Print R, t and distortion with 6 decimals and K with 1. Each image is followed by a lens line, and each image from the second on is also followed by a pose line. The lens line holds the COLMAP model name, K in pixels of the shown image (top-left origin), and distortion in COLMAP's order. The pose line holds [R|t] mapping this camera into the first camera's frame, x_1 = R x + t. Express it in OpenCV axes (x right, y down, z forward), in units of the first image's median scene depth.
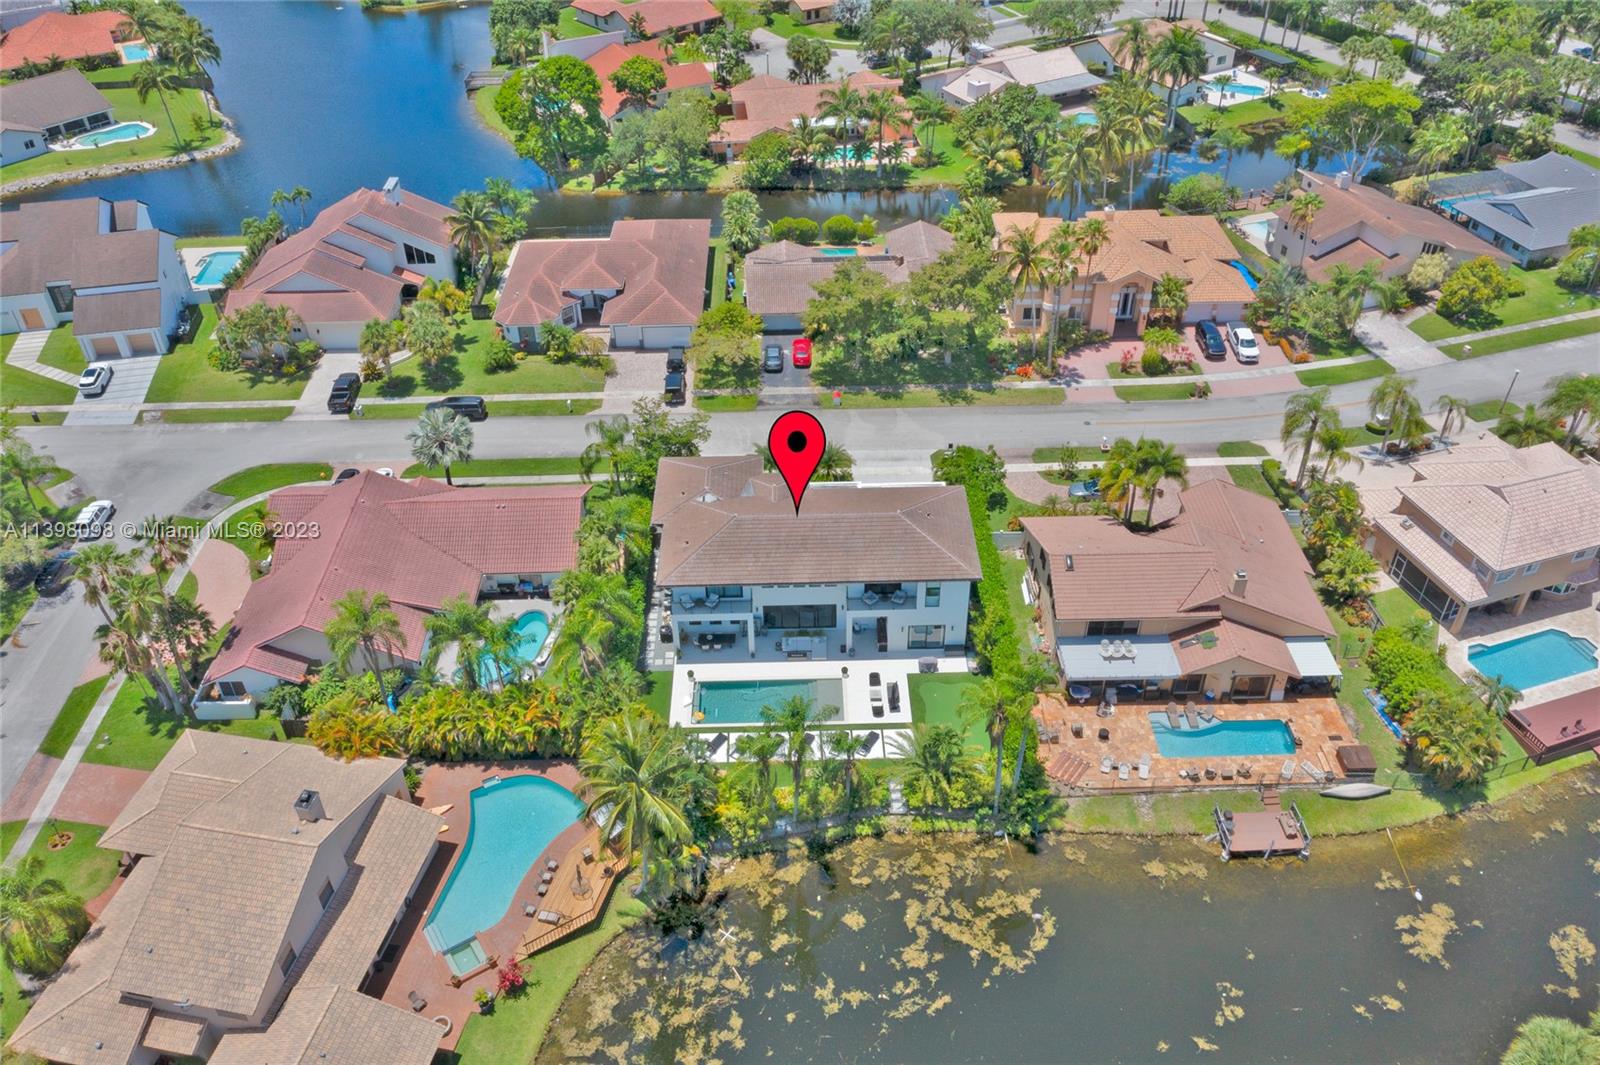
lens RADIAL K [[1267.4, 0, 794.7], [0, 1267.4, 538.6], [0, 0, 1]] dist [-0.021285, 0.007997]
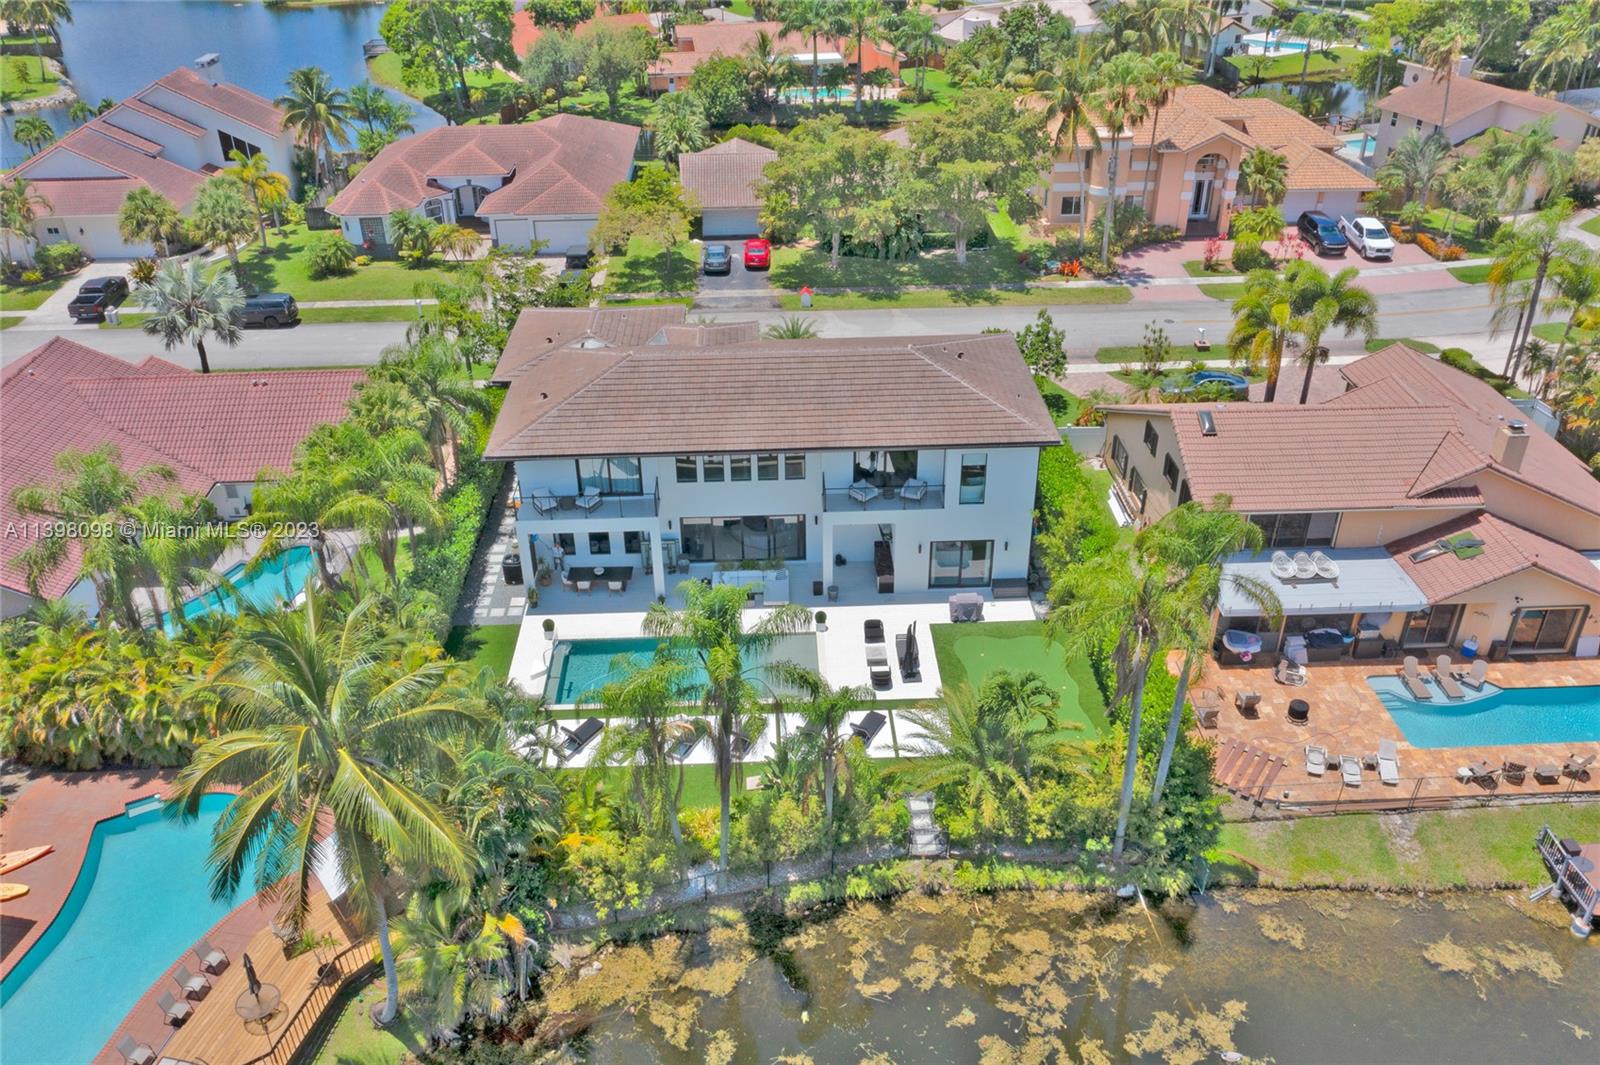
lens RADIAL K [[1267.4, 0, 796.7], [0, 1267.4, 533.0], [0, 0, 1]] dist [-0.021285, 0.007997]
pose [[0.999762, -0.005972, 0.020961, 0.017026], [0.008439, 0.992775, -0.119692, 0.132679], [-0.020095, 0.119841, 0.992590, 0.426648]]
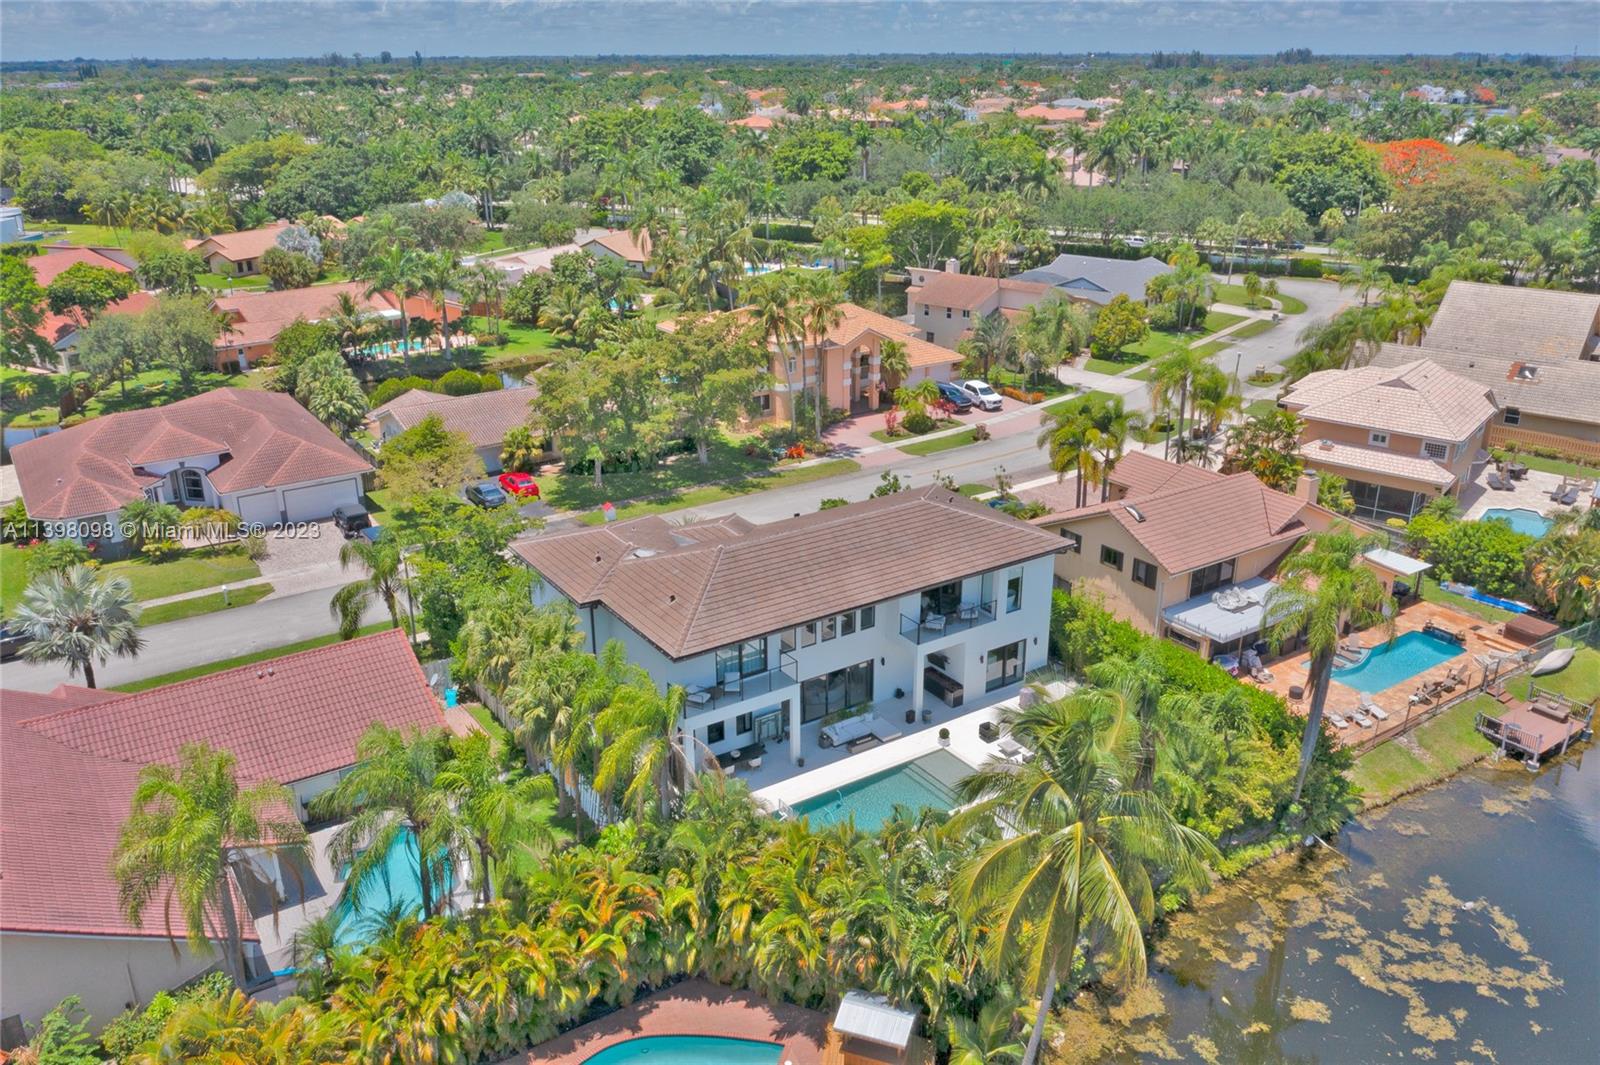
lens RADIAL K [[1267.4, 0, 798.1], [0, 1267.4, 529.3], [0, 0, 1]] dist [-0.021285, 0.007997]
pose [[0.837758, -0.179060, 0.515848, -0.336386], [0.327231, 0.920908, -0.211773, 0.118880], [-0.437129, 0.346216, 0.830092, 0.450690]]
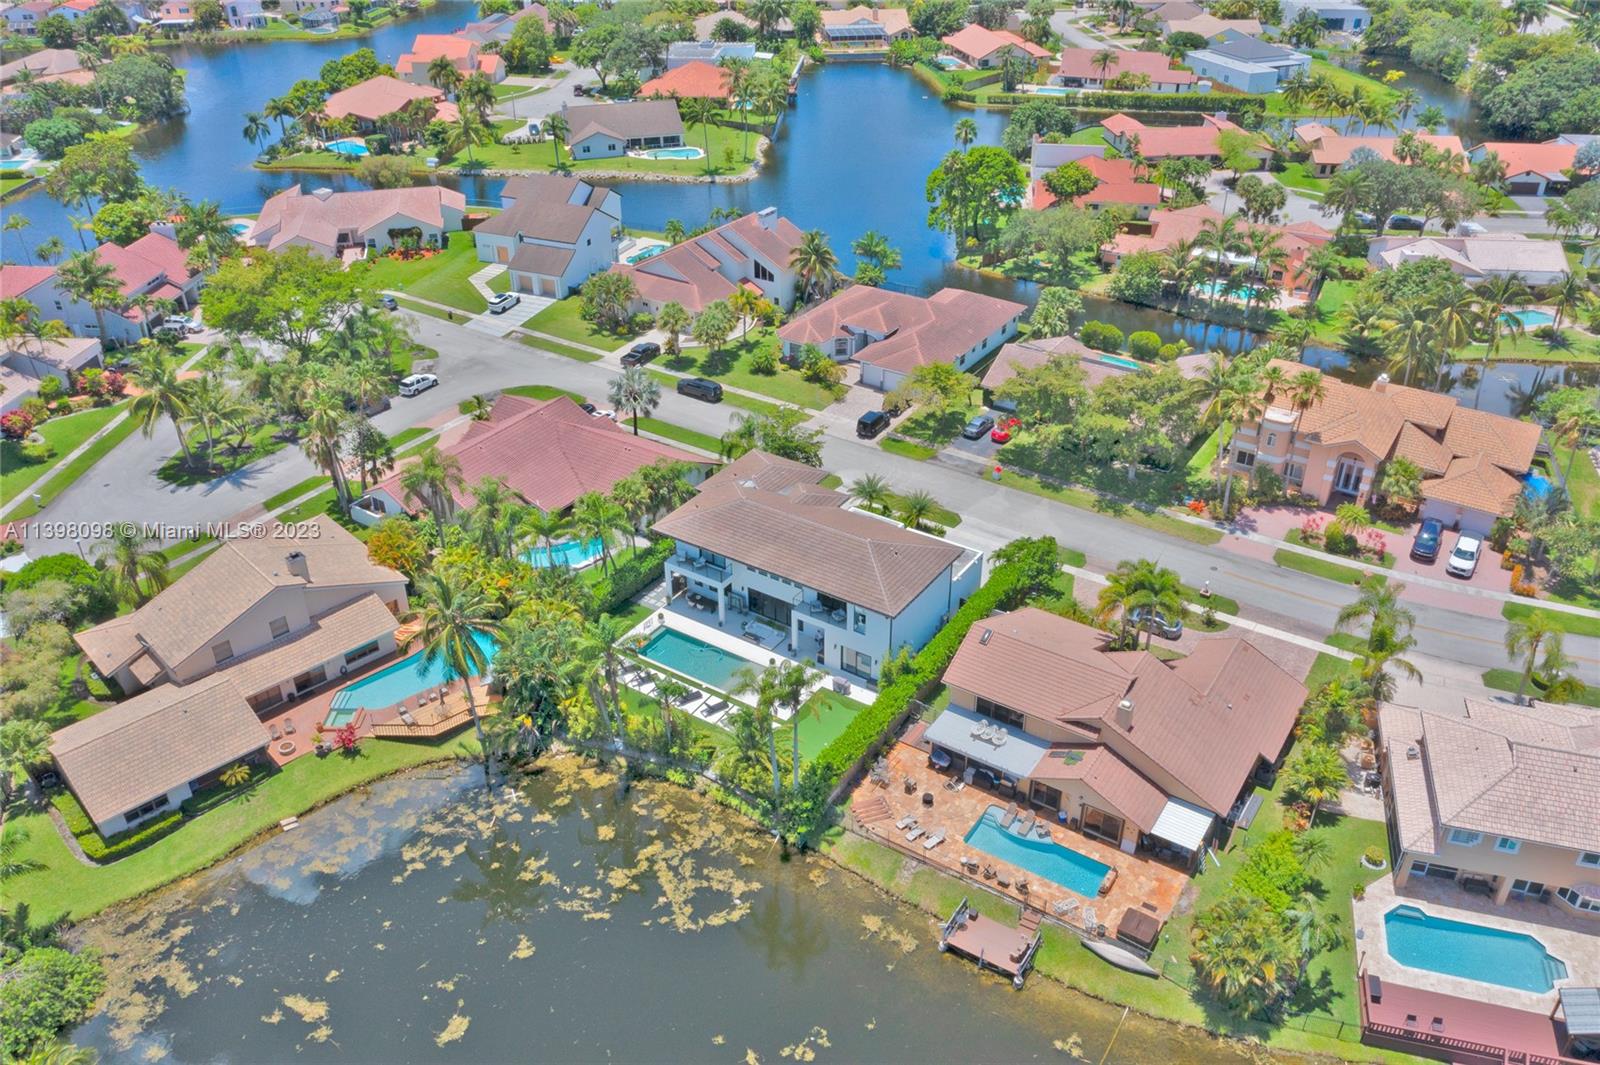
lens RADIAL K [[1267.4, 0, 785.5], [0, 1267.4, 533.5], [0, 0, 1]] dist [-0.021285, 0.007997]
pose [[0.820154, 0.306490, -0.483127, 0.529823], [-0.355469, 0.934629, -0.010524, 0.009593], [0.448318, 0.180368, 0.875487, 0.041279]]
